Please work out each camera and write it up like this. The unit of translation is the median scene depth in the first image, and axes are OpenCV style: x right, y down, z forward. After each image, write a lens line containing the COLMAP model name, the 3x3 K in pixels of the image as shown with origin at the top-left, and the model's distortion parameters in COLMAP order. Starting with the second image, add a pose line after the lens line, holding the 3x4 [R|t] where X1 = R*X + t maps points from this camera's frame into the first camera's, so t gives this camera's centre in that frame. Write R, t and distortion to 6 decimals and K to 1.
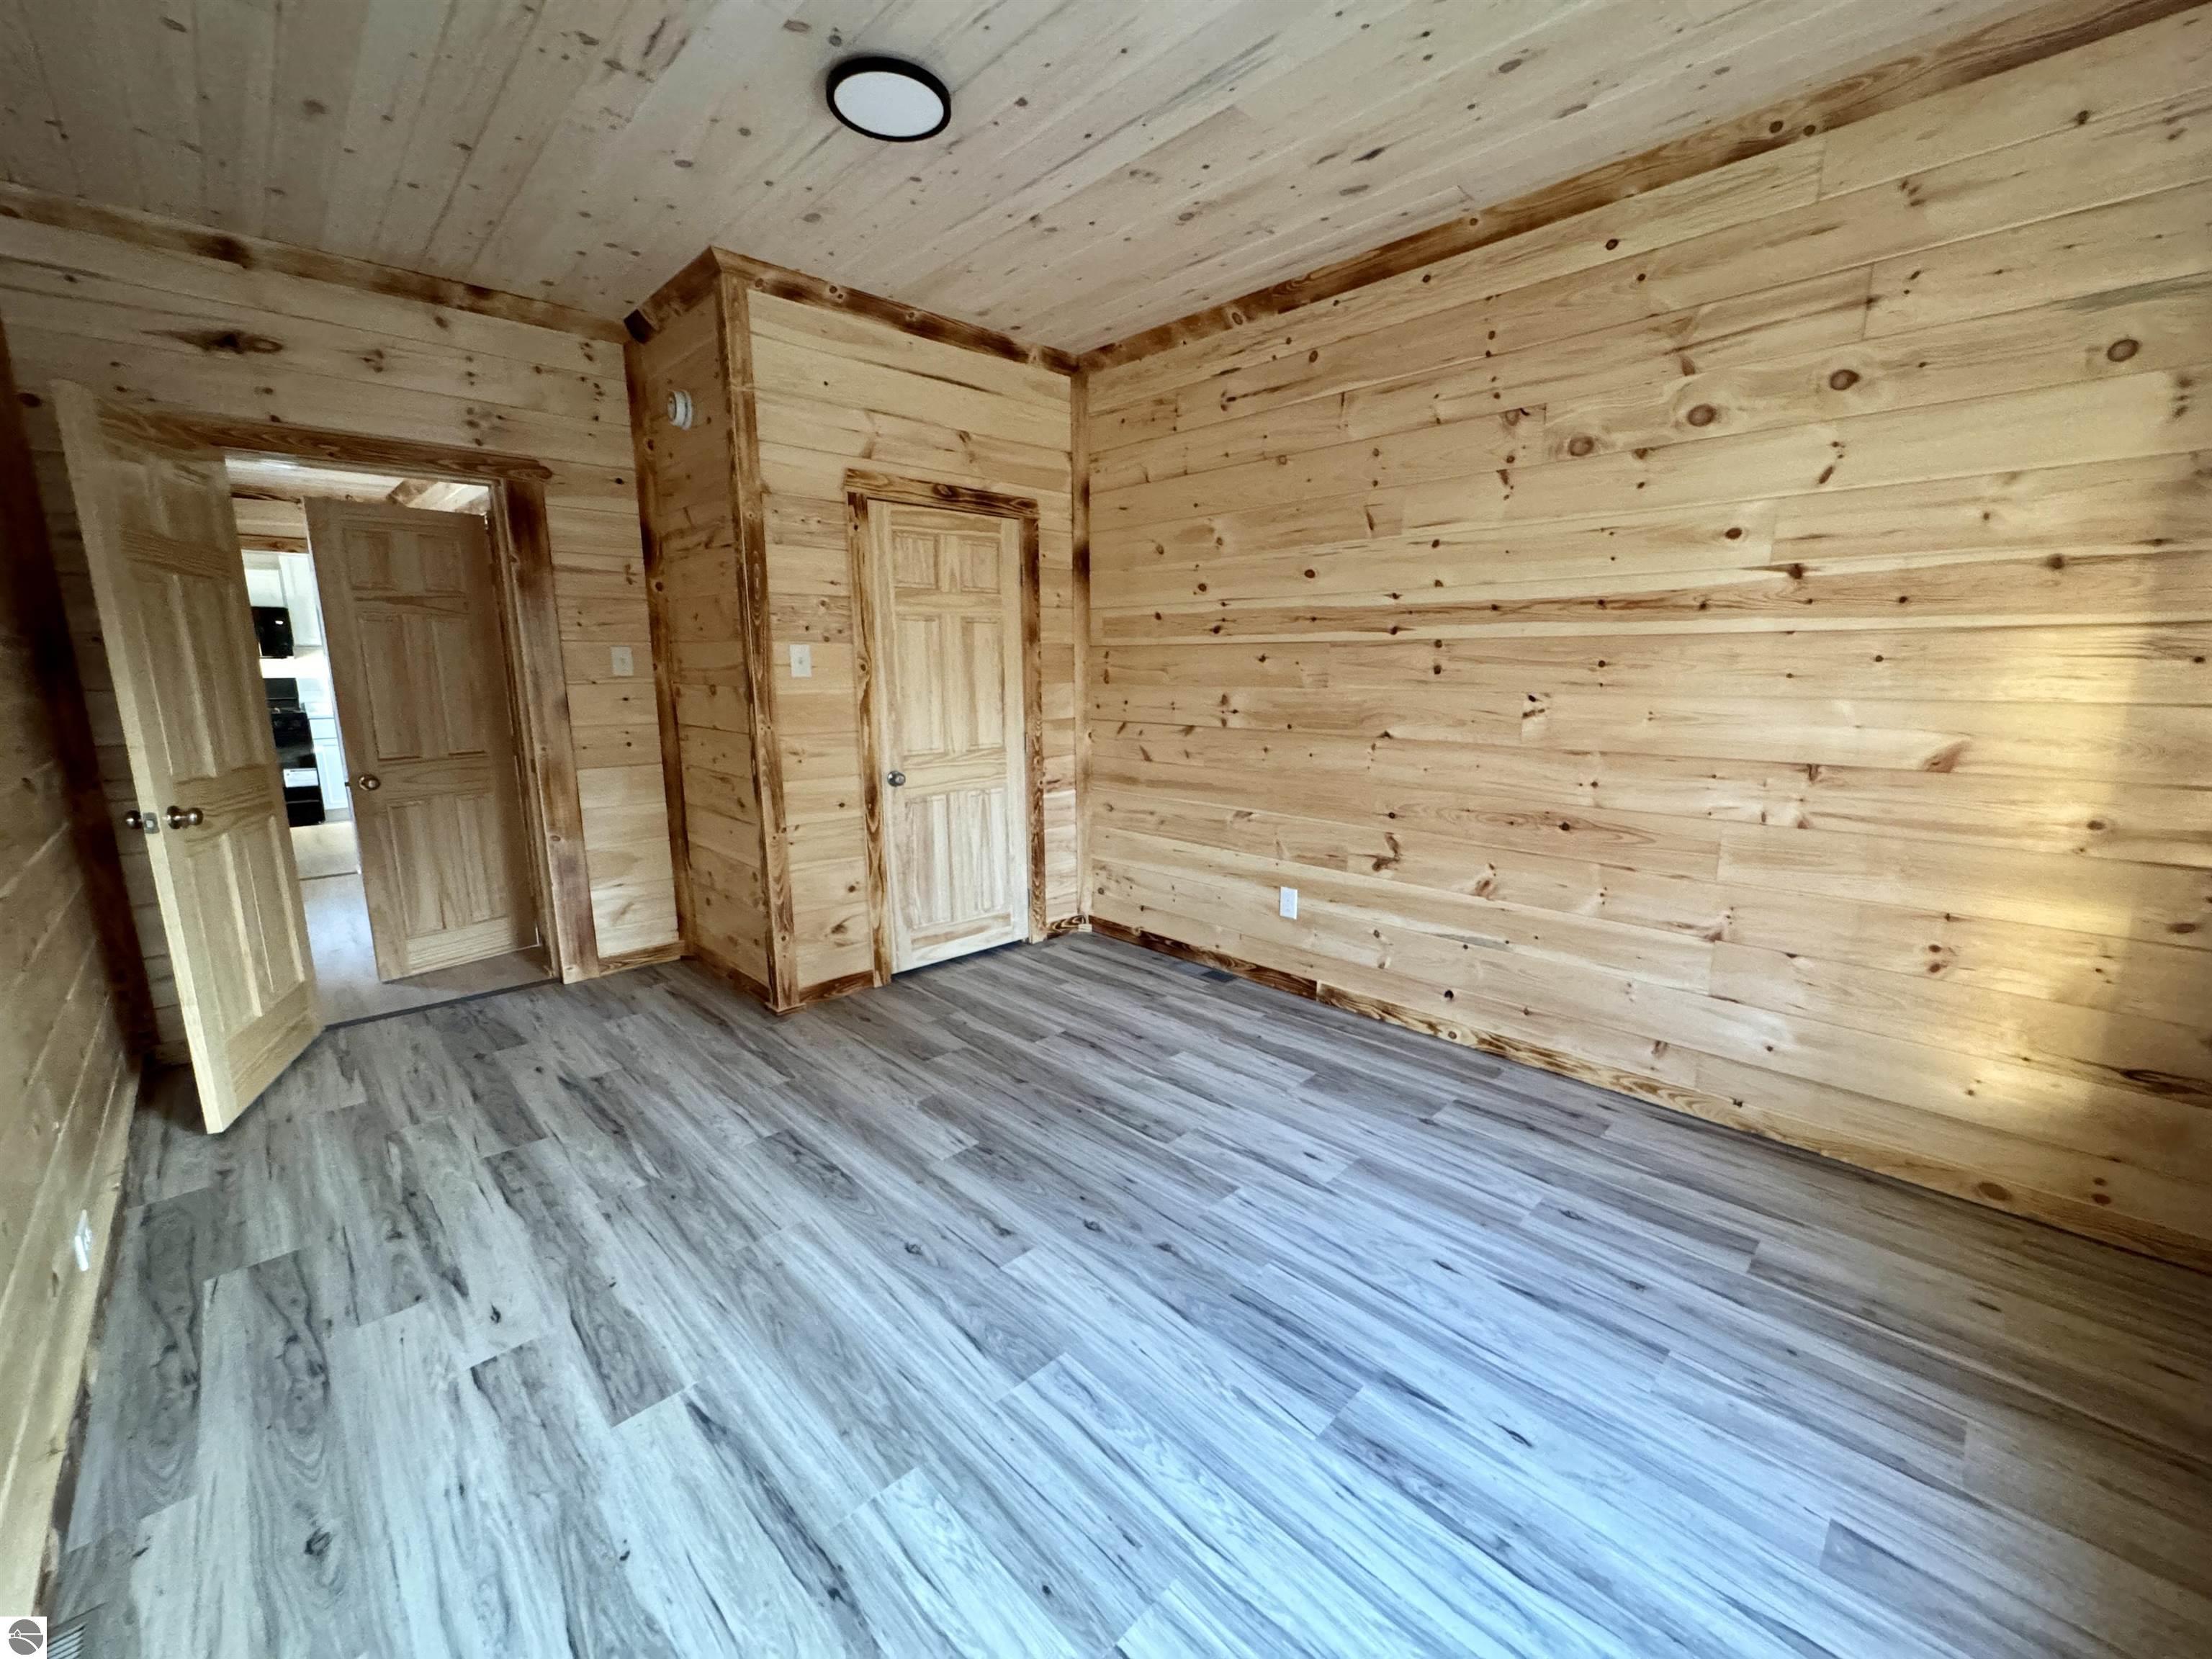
lens RADIAL K [[887.0, 0, 1106.2], [0, 887.0, 825.4], [0, 0, 1]] dist [-0.001539, -0.000155]
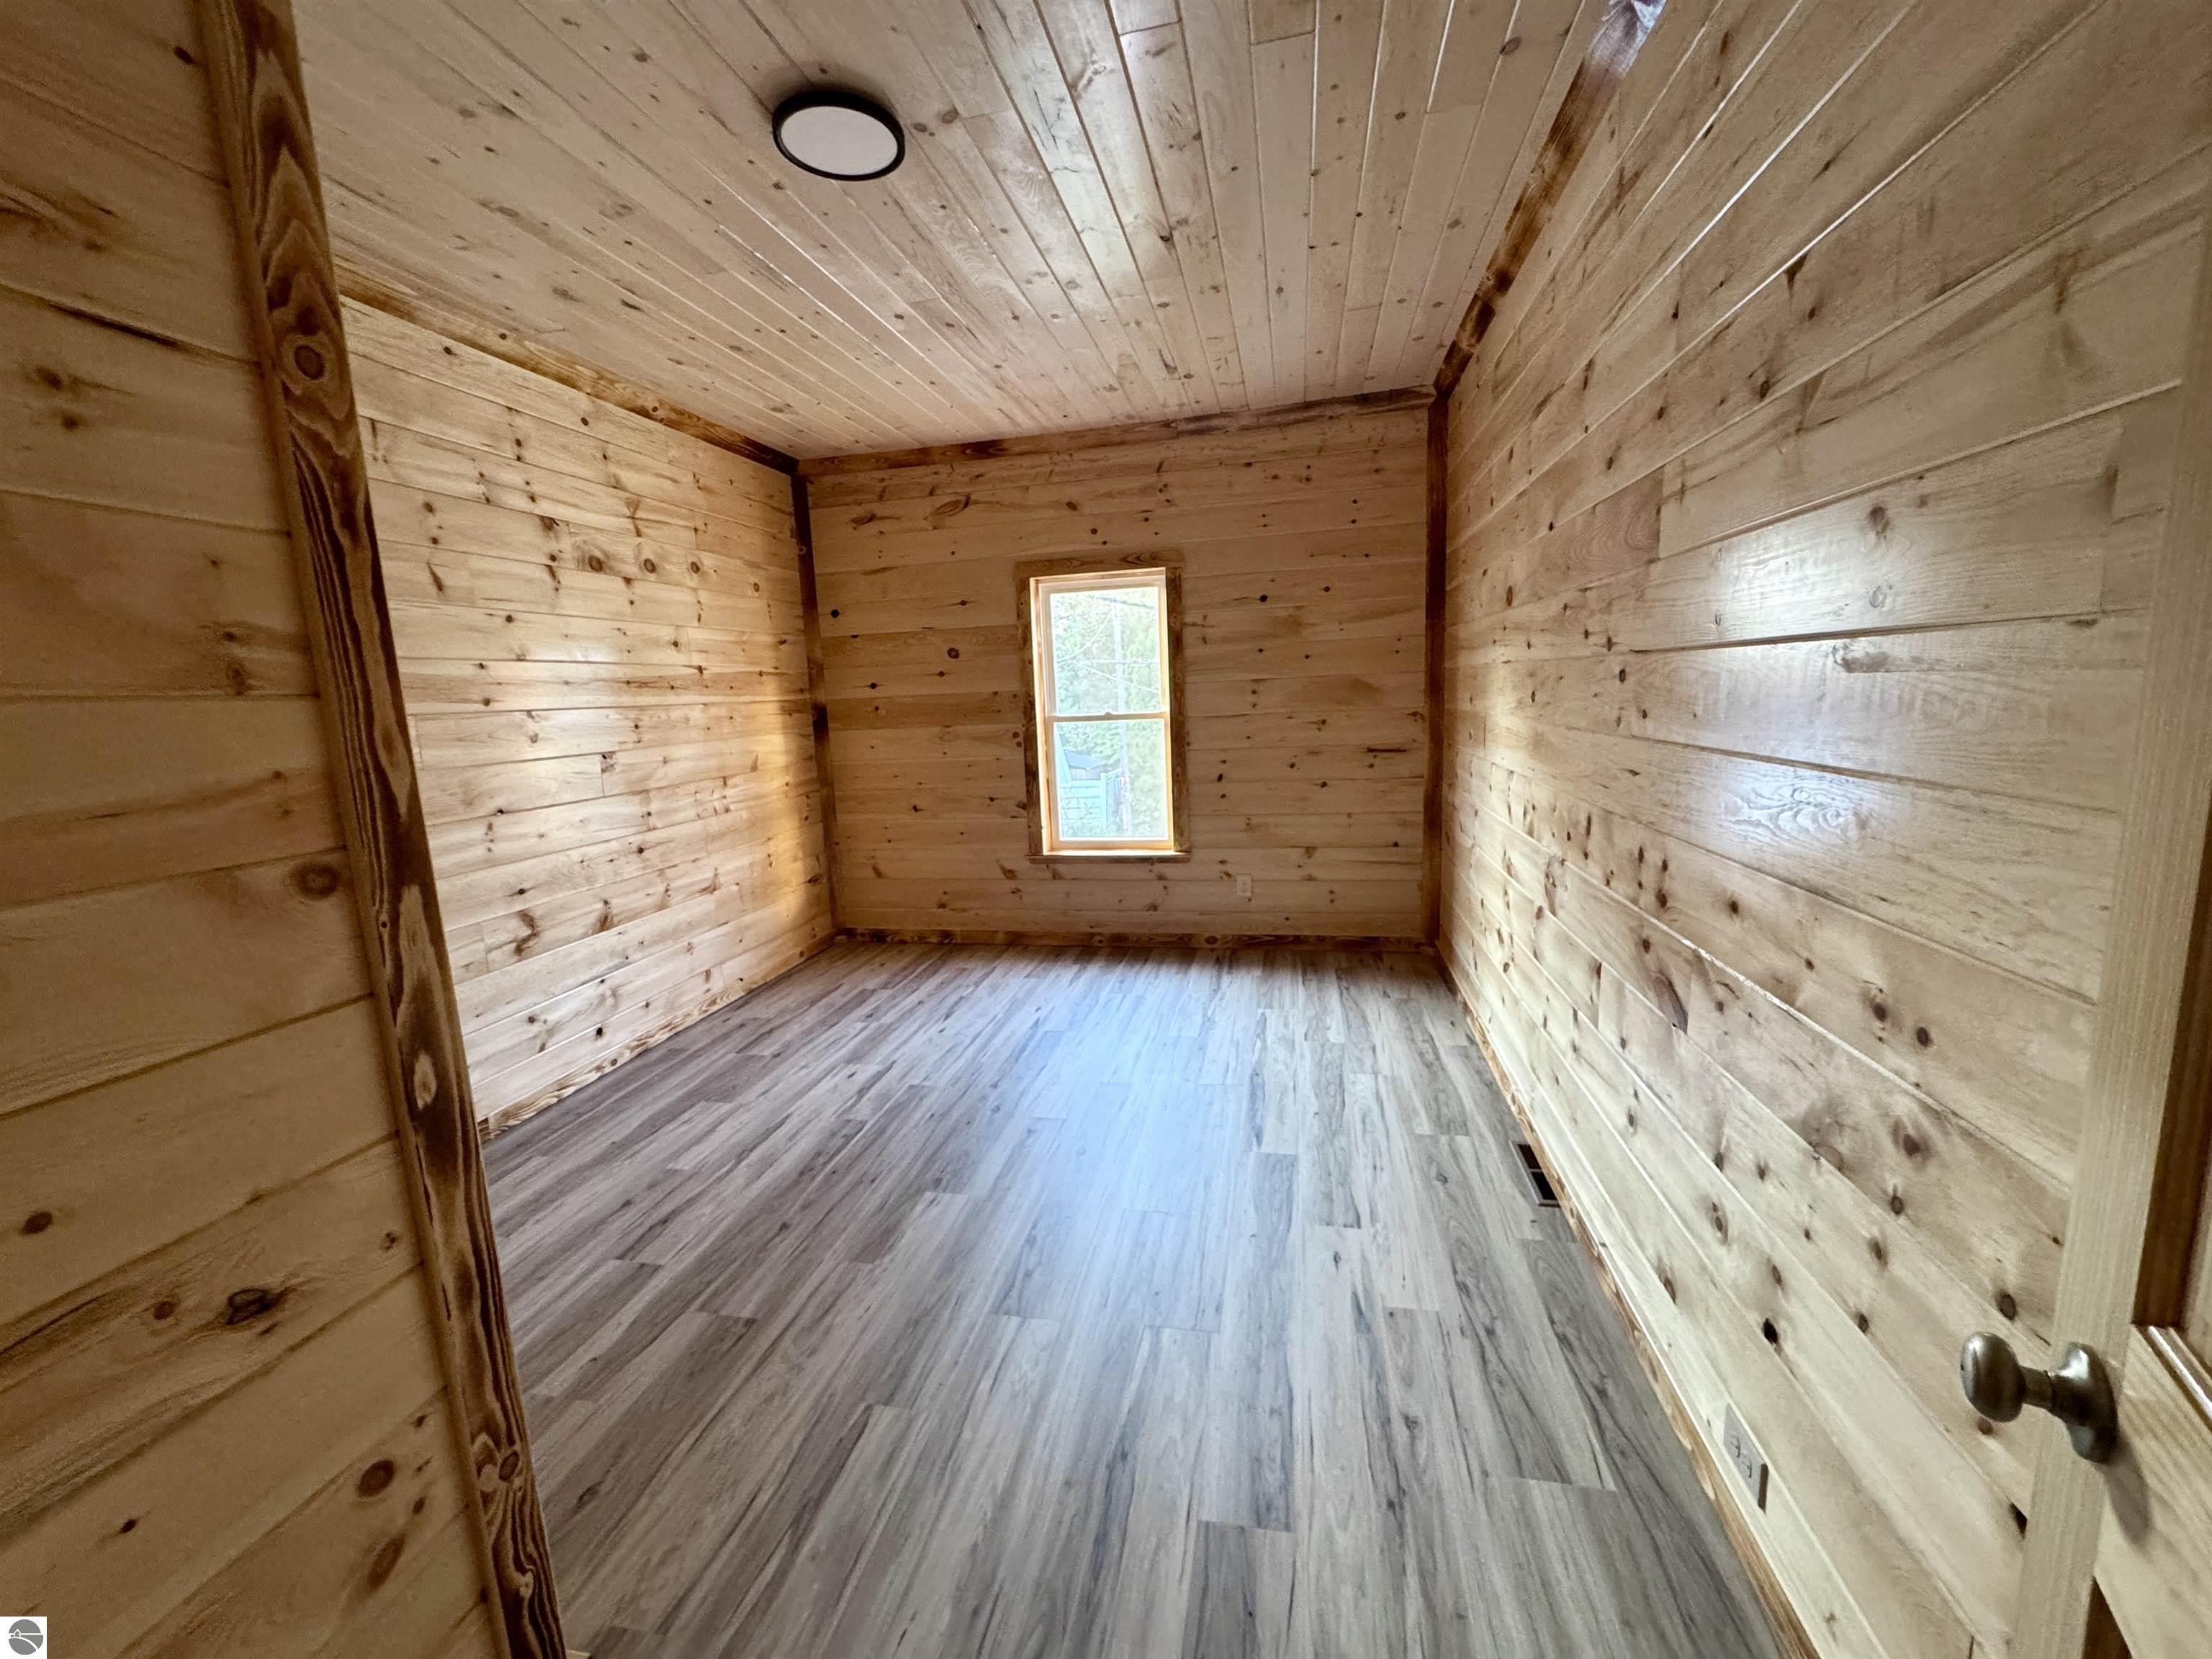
lens RADIAL K [[887.0, 0, 1106.2], [0, 887.0, 825.4], [0, 0, 1]] dist [-0.001539, -0.000155]
pose [[-0.554989, -0.097872, 0.826080, -1.046987], [0.196534, 0.949514, 0.244535, -0.243527], [-0.808308, 0.298067, -0.507735, 1.222366]]
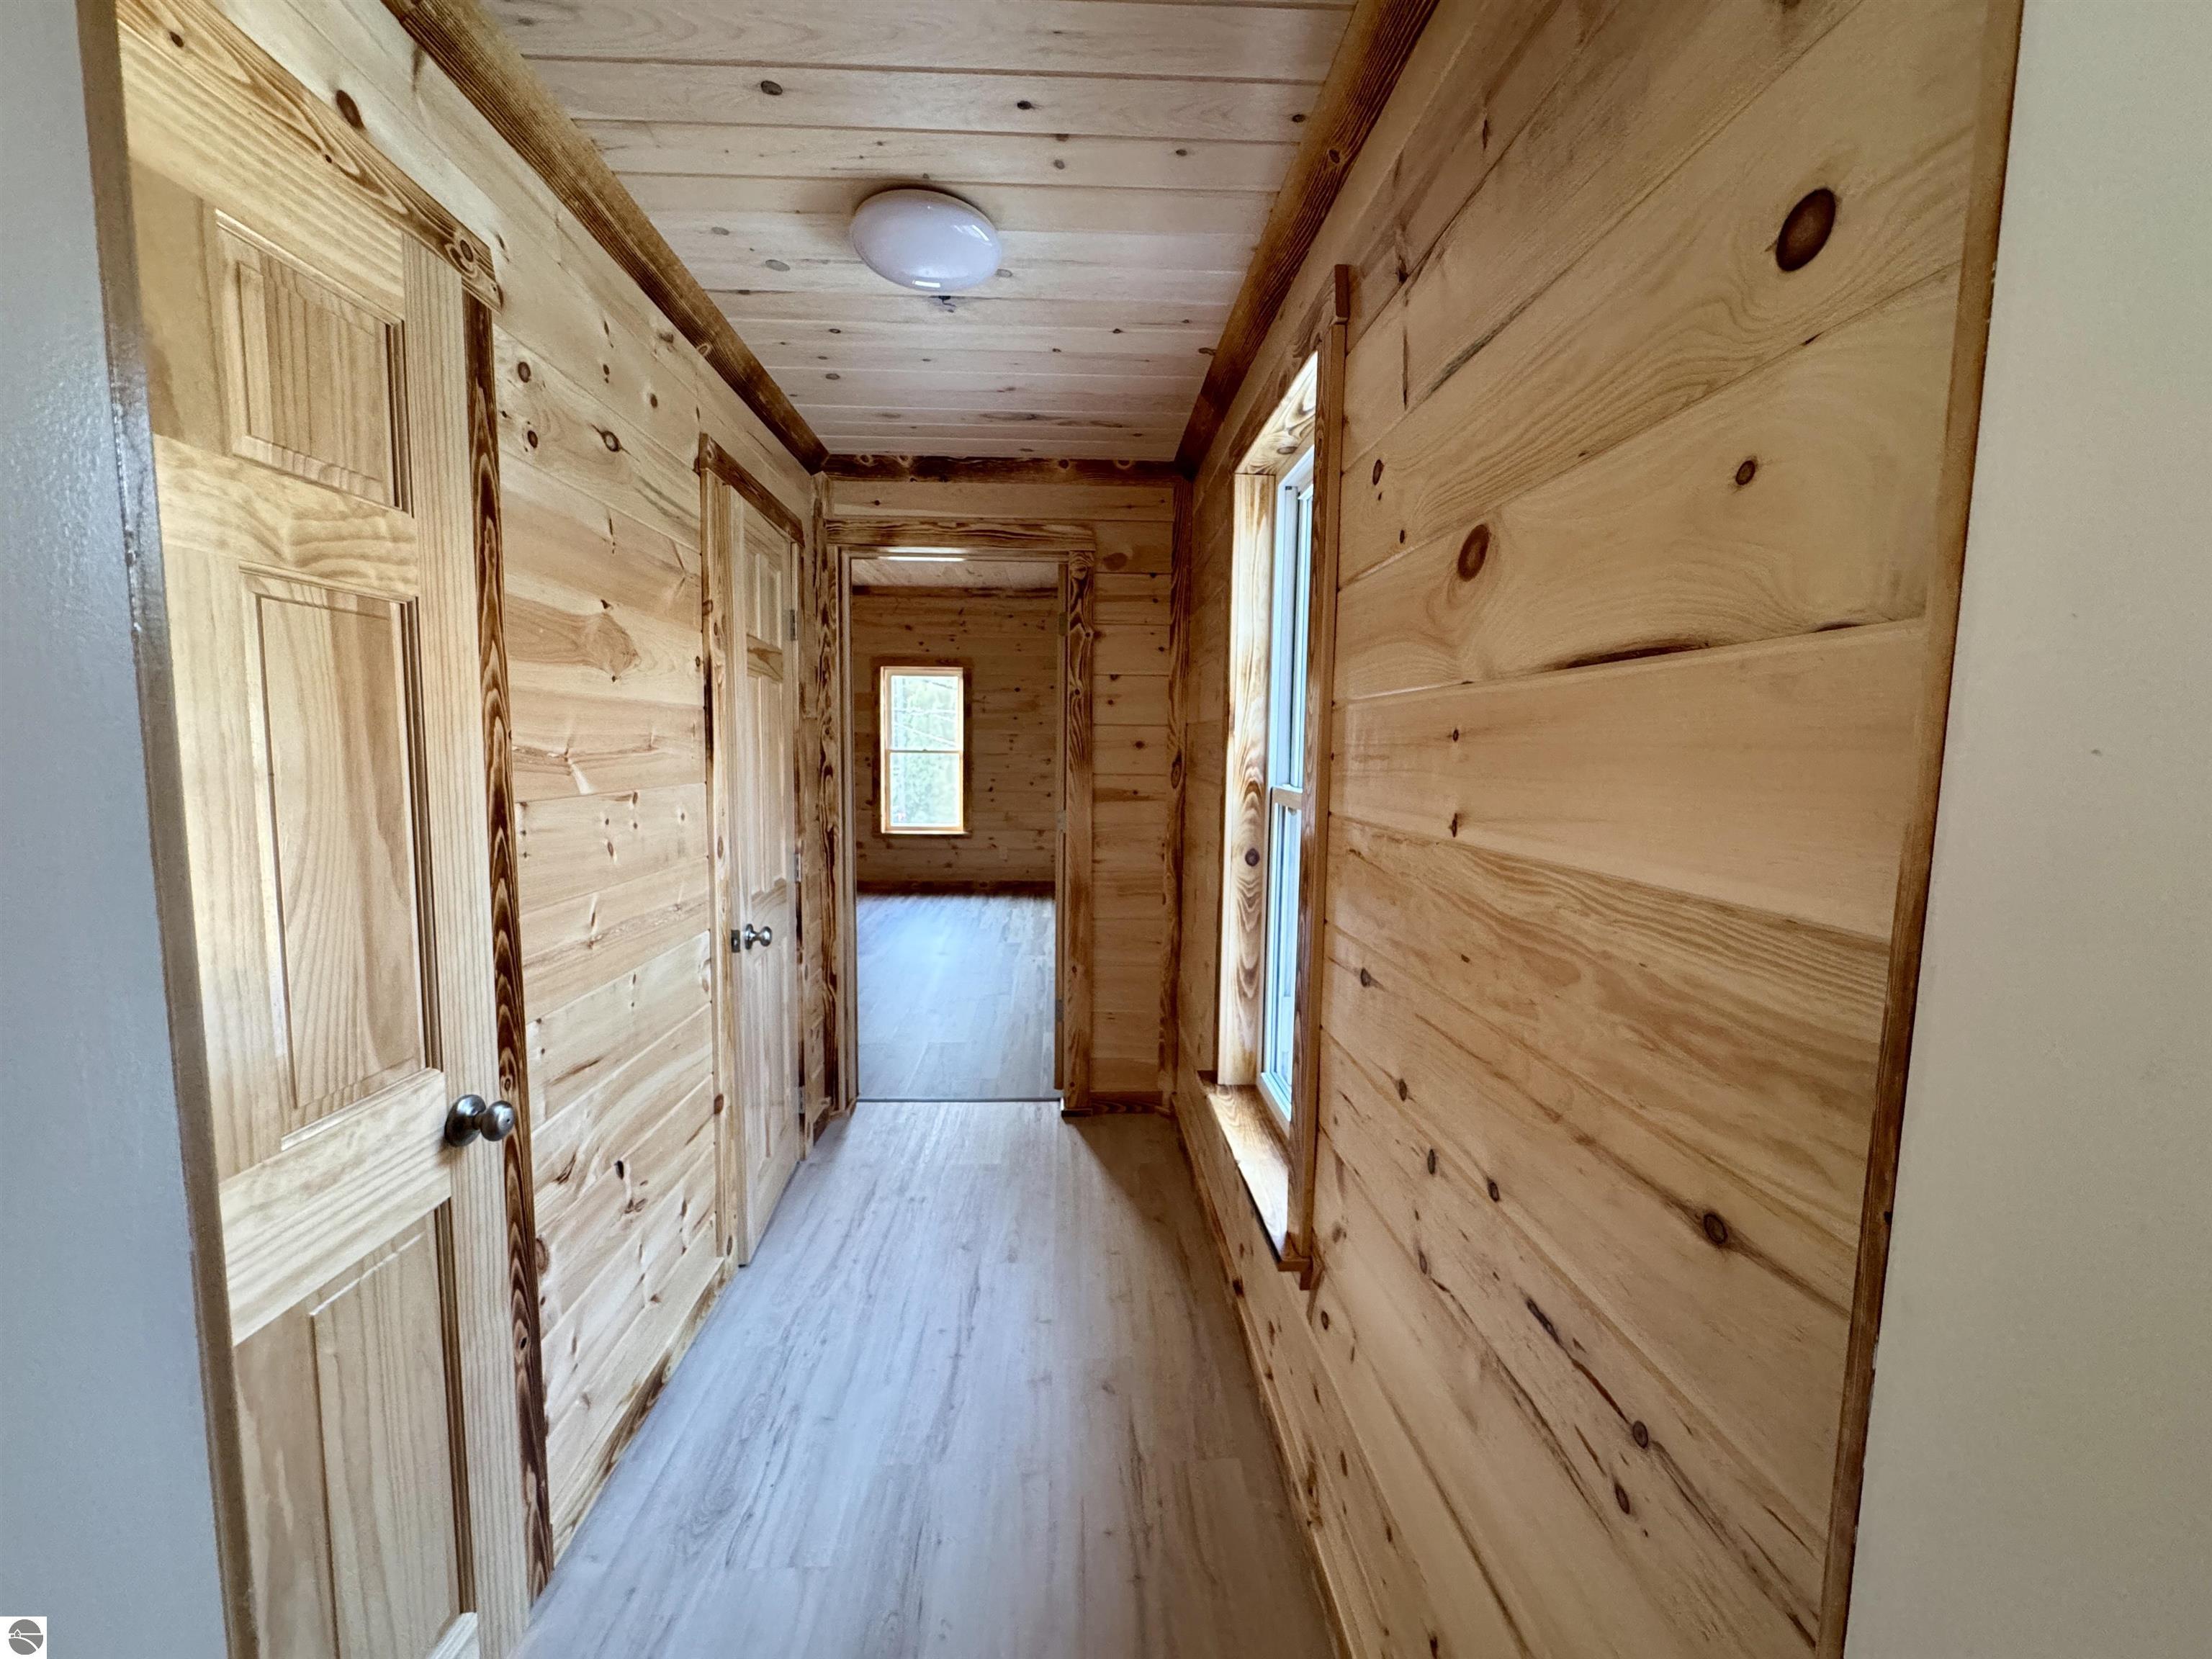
lens RADIAL K [[886.0, 0, 1106.0], [0, 886.0, 829.5], [0, 0, 1]] dist [-0.004397, -0.000416]
pose [[-0.749636, -0.075935, 0.657479, -2.062753], [0.108627, 0.965809, 0.235398, -0.406687], [-0.652875, 0.247883, -0.715757, 2.111144]]
